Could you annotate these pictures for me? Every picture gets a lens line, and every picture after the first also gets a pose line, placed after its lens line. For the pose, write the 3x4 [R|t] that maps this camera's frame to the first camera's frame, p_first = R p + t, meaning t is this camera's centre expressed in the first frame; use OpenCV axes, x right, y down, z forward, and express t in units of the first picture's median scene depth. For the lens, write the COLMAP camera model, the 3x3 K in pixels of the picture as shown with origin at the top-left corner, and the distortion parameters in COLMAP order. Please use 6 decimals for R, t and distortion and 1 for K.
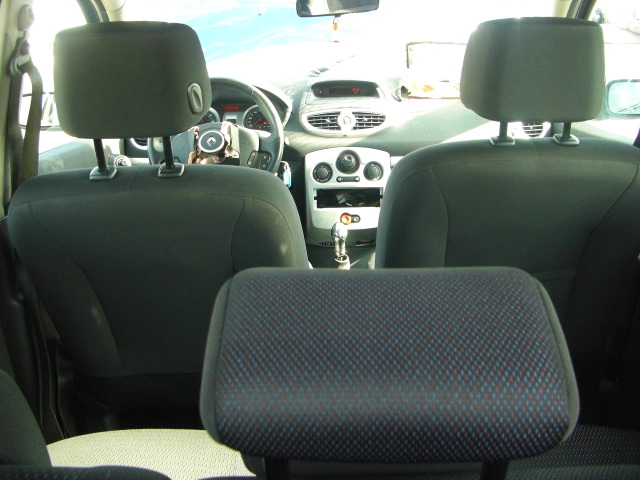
lens RADIAL K [[723.6, 0, 308.1], [0, 723.6, 206.0], [0, 0, 1]] dist [-0.202915, 0.201584]
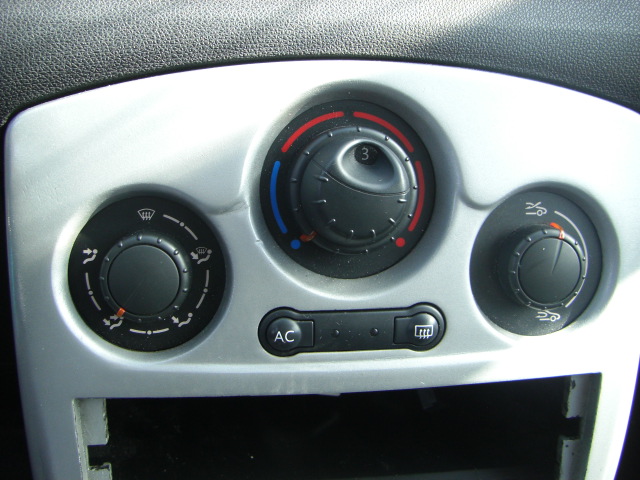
lens RADIAL K [[723.6, 0, 308.1], [0, 723.6, 206.0], [0, 0, 1]] dist [-0.202915, 0.201584]
pose [[0.989311, 0.000482, 0.145820, 0.029278], [-0.029701, 0.979697, 0.198271, -0.081870], [-0.142763, -0.200482, 0.969240, 0.882963]]
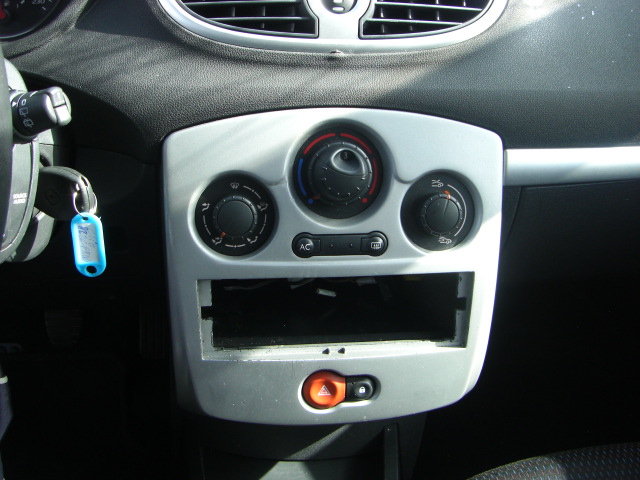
lens RADIAL K [[723.6, 0, 308.1], [0, 723.6, 206.0], [0, 0, 1]] dist [-0.202915, 0.201584]
pose [[0.991091, -0.001803, 0.133174, 0.011781], [-0.028856, 0.973251, 0.227925, -0.104818], [-0.130023, -0.229738, 0.964528, 0.766036]]
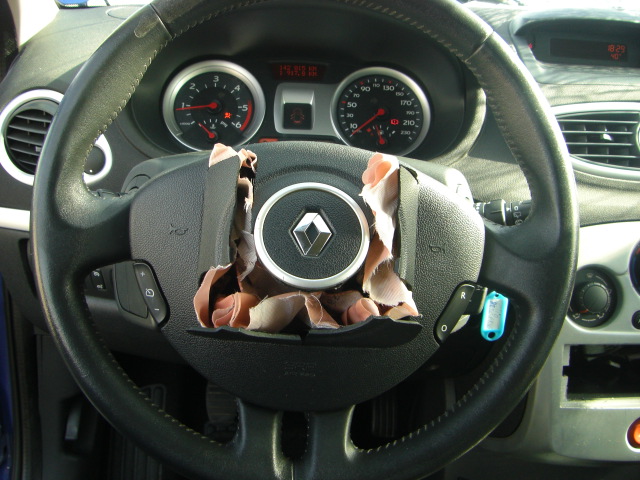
lens RADIAL K [[723.6, 0, 308.1], [0, 723.6, 206.0], [0, 0, 1]] dist [-0.202915, 0.201584]
pose [[0.994332, 0.048554, 0.094580, -0.142538], [-0.055000, 0.996251, 0.066782, -0.101827], [-0.090983, -0.071606, 0.993275, 0.696812]]
